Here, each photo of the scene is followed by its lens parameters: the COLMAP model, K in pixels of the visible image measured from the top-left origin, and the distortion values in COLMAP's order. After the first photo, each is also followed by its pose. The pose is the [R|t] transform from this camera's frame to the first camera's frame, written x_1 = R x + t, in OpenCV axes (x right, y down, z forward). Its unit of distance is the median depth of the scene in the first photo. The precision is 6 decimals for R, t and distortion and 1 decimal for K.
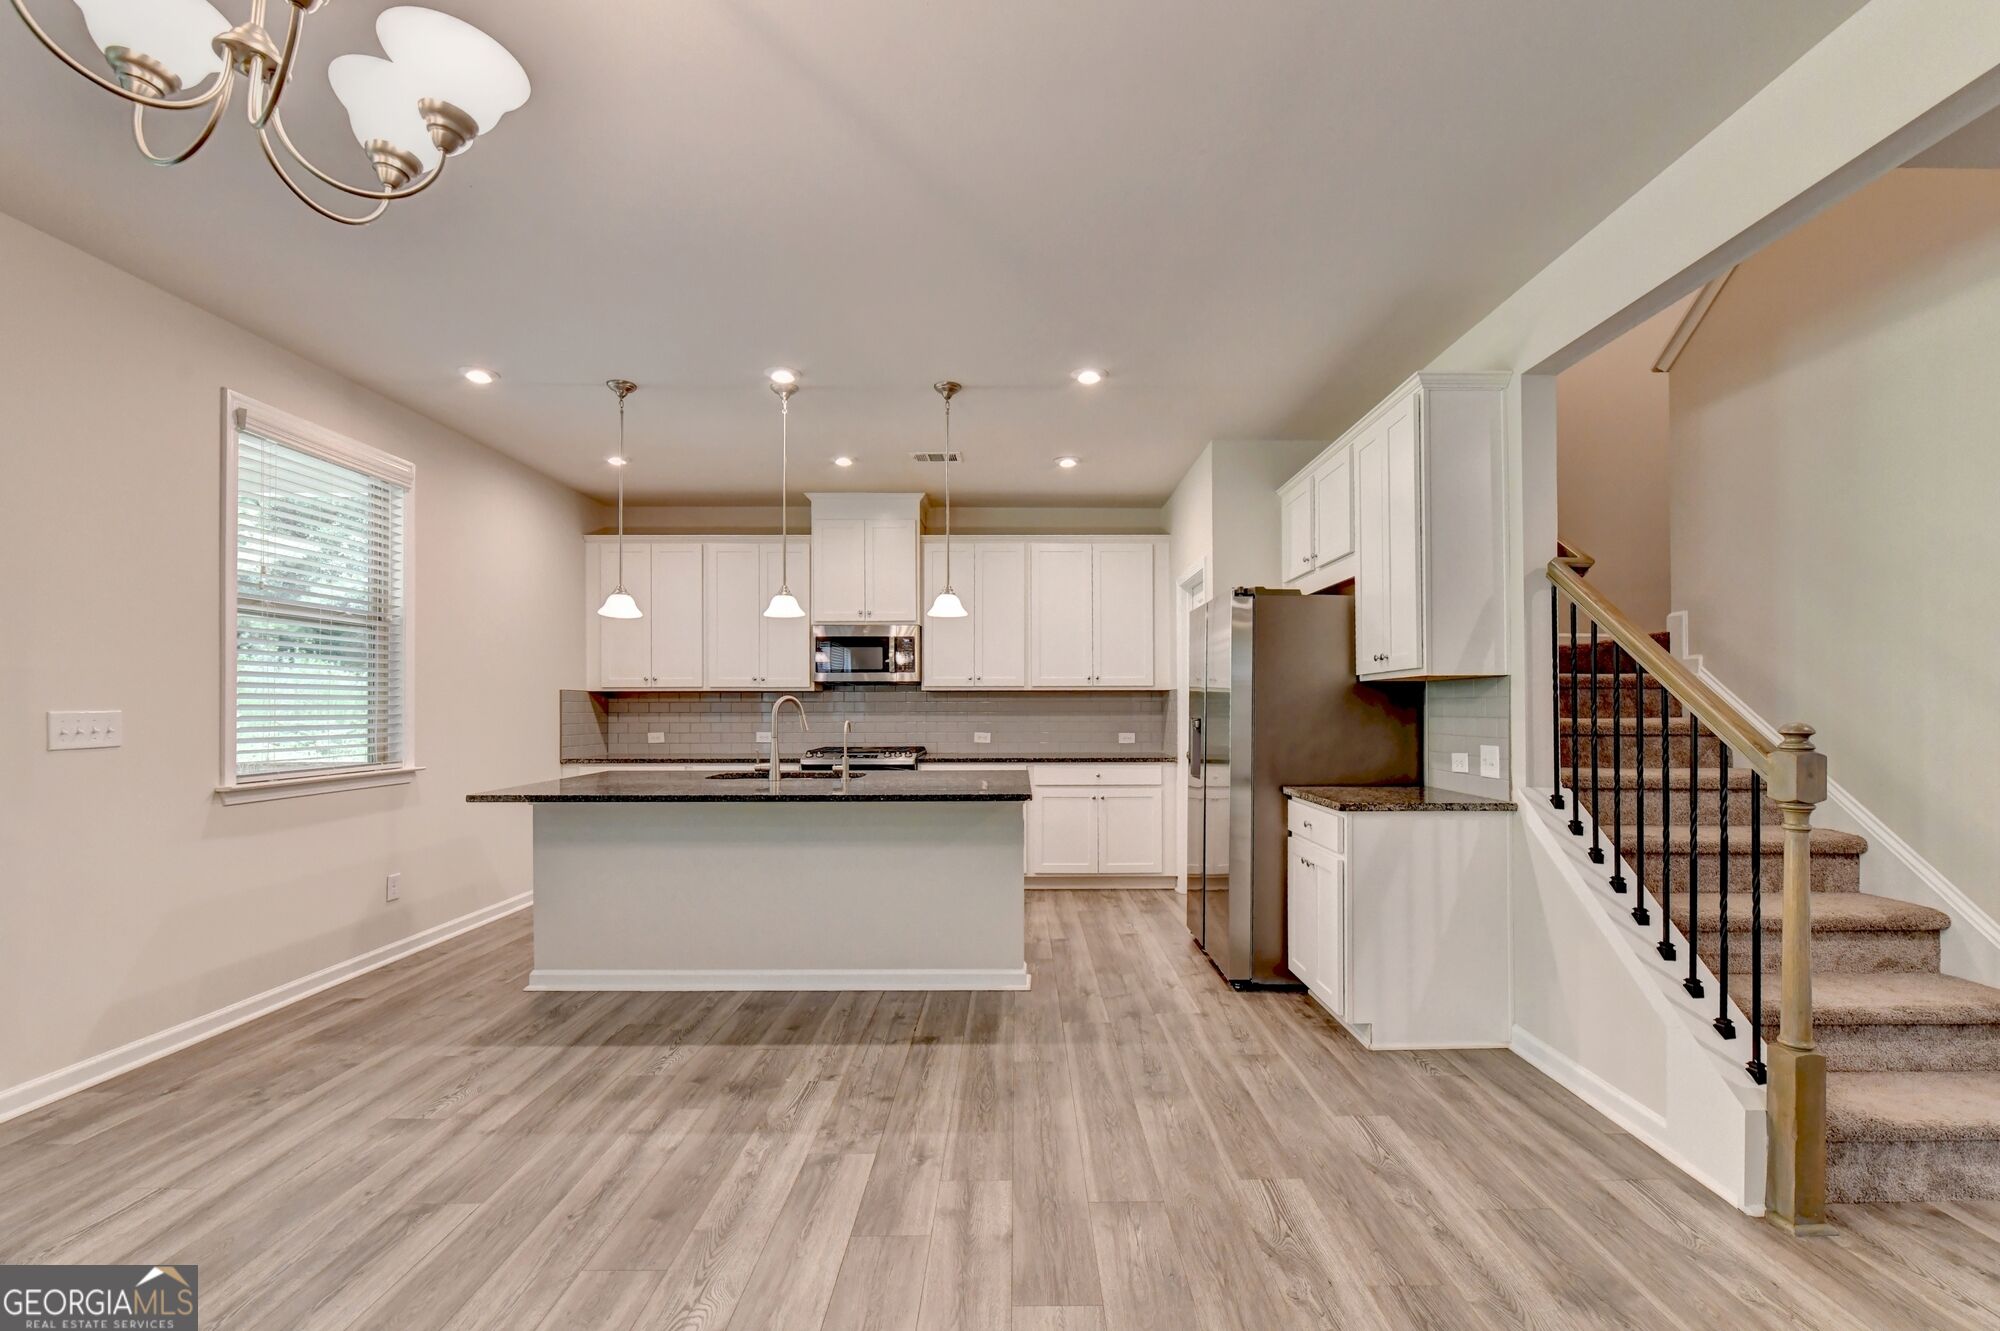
lens RADIAL K [[844.7, 0, 1034.6], [0, 844.7, 699.4], [0, 0, 1]] dist [-0.004150, -0.000534]
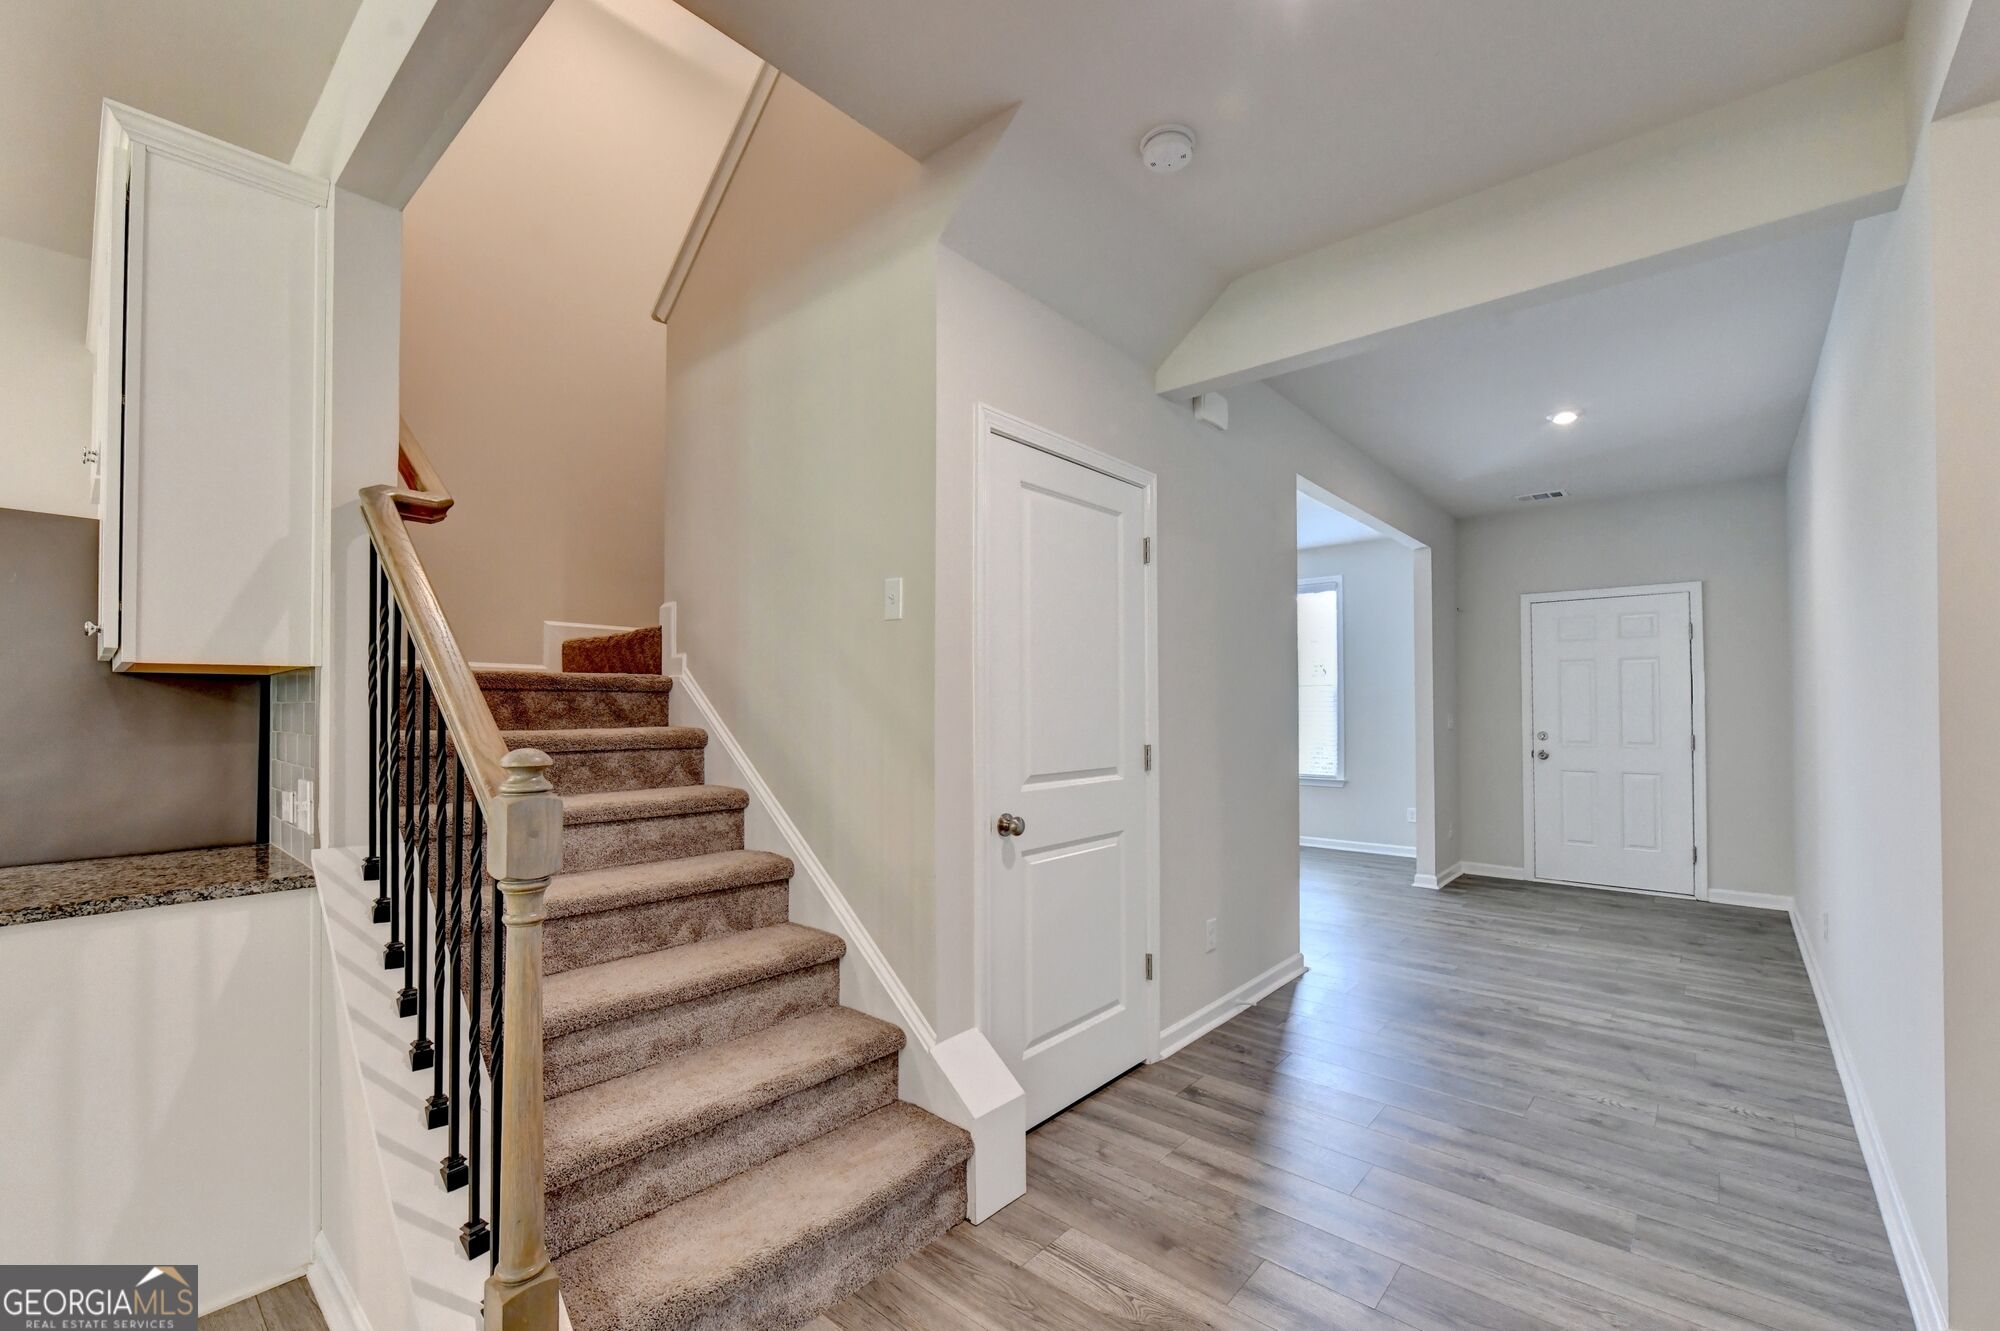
lens RADIAL K [[821.2, 0, 1026.8], [0, 821.2, 690.8], [0, 0, 1]] dist [-0.000732, -0.000003]
pose [[0.664149, 0.013885, 0.747471, 0.442096], [-0.004556, 0.999884, -0.014525, -0.004731], [-0.747586, 0.006242, 0.664135, 0.202743]]
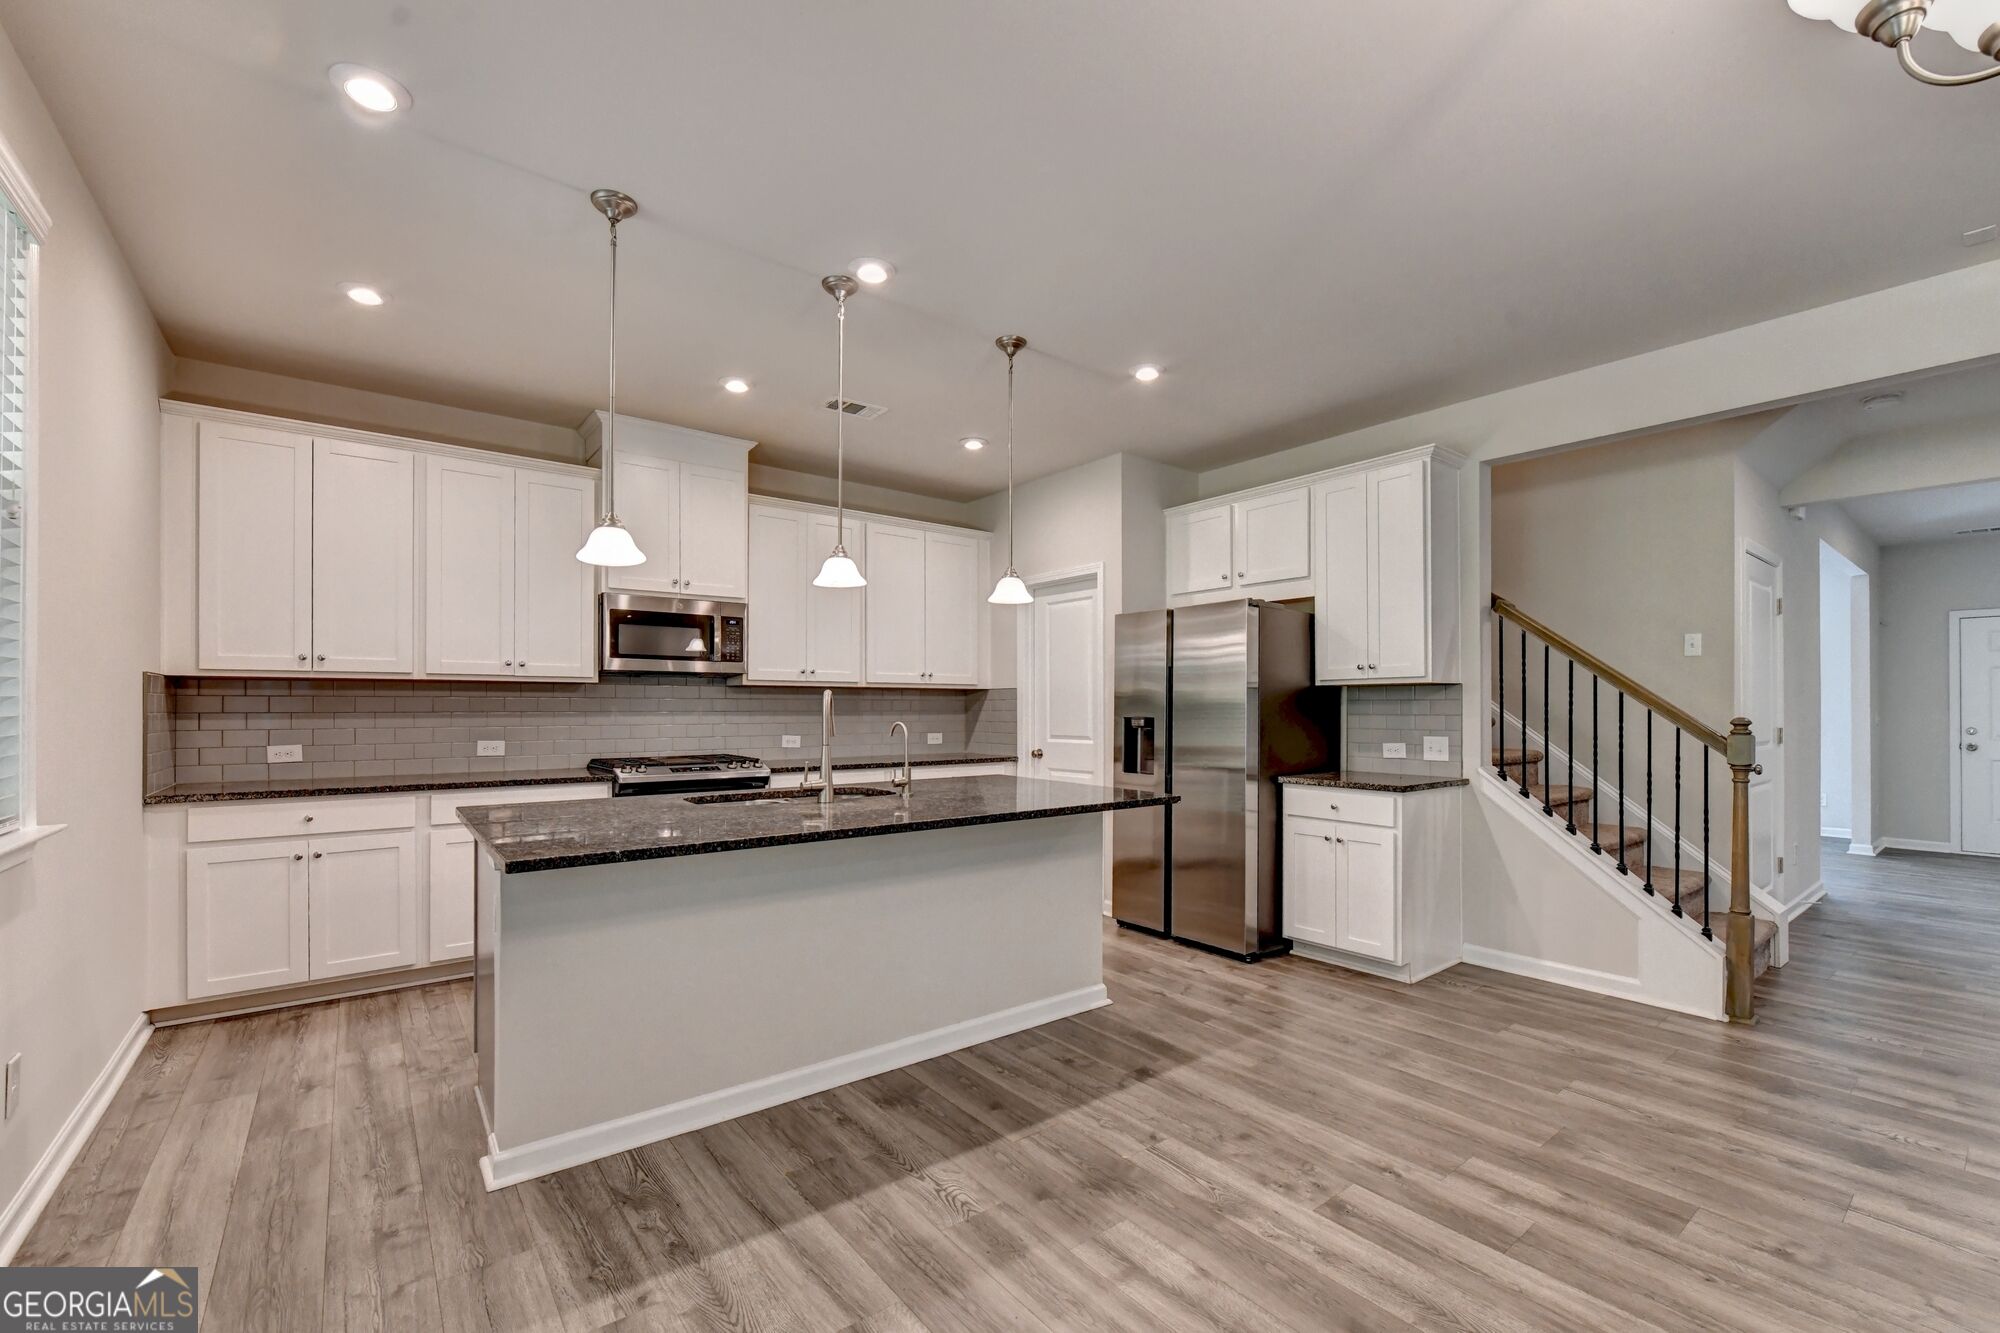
lens RADIAL K [[844.1, 0, 1008.0], [0, 844.1, 701.9], [0, 0, 1]] dist [-0.001069, -0.000265]
pose [[0.783223, 0.007289, 0.621698, -0.822931], [-0.008749, 0.999961, -0.000702, 0.007633], [-0.621679, -0.004889, 0.783257, 0.391120]]
